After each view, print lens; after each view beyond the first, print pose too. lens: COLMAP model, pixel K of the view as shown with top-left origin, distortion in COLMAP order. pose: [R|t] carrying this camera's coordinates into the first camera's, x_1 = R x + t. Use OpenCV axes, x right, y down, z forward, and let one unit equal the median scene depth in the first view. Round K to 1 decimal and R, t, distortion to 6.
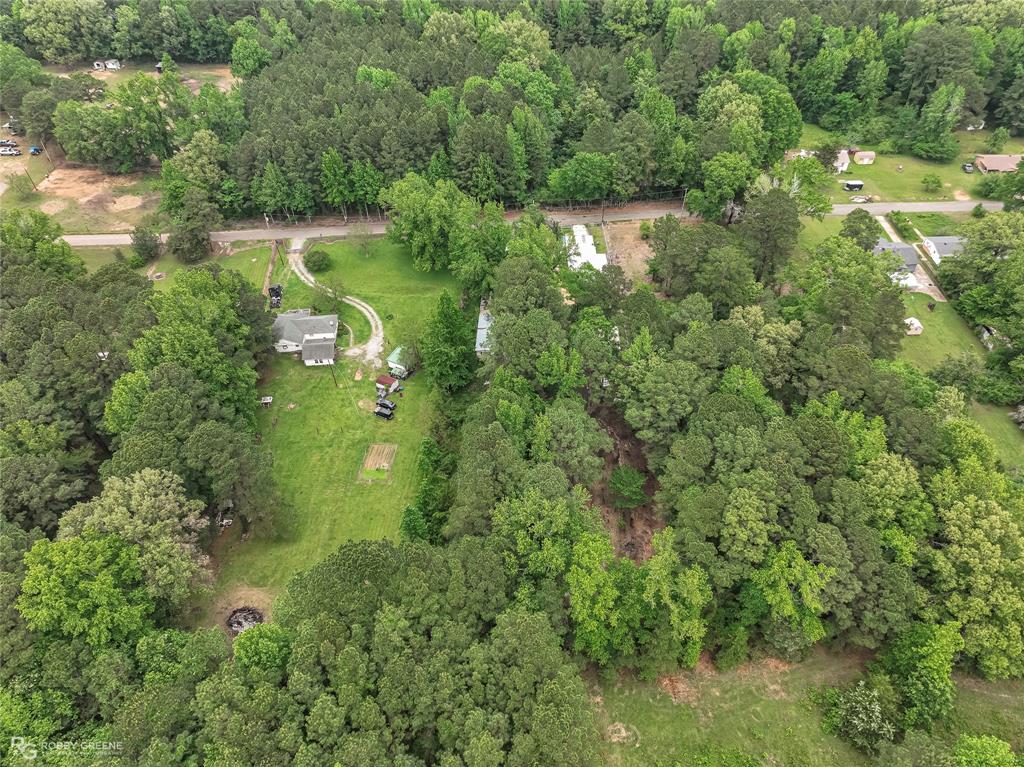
lens RADIAL K [[714.3, 0, 516.0], [0, 714.3, 383.1], [0, 0, 1]] dist [0.028927, 0.029191]
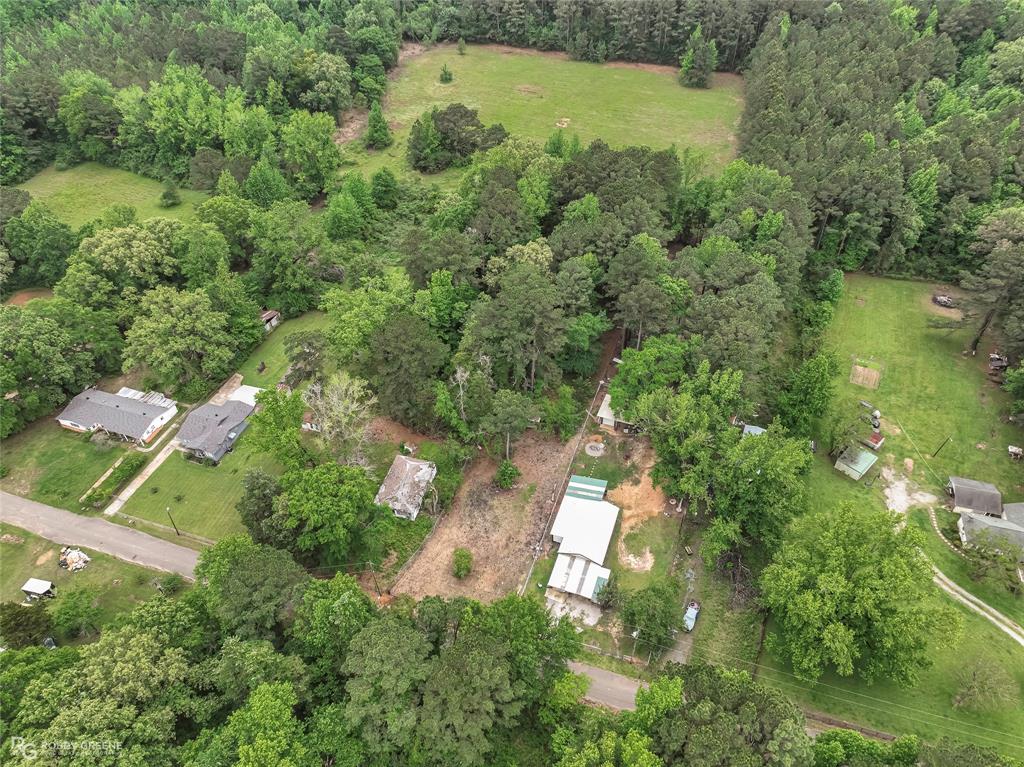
lens RADIAL K [[714.3, 0, 514.5], [0, 714.3, 382.4], [0, 0, 1]] dist [0.028927, 0.029191]
pose [[-0.935539, -0.214797, 0.280409, 0.000597], [0.268066, 0.085204, 0.959625, -1.021730], [-0.230016, 0.972935, -0.022132, 1.079874]]
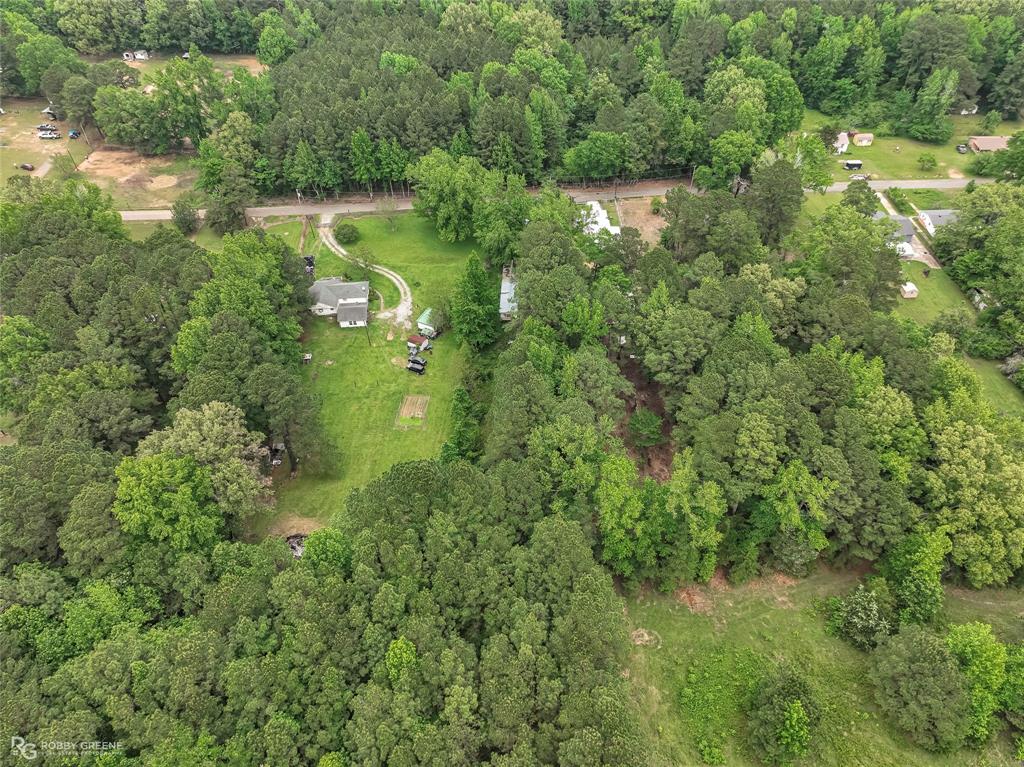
lens RADIAL K [[714.3, 0, 516.1], [0, 714.3, 383.8], [0, 0, 1]] dist [0.028927, 0.029191]
pose [[0.999998, -0.001316, 0.001423, -0.035475], [0.001321, 0.999991, -0.003925, 0.068270], [-0.001418, 0.003927, 0.999991, -0.071343]]
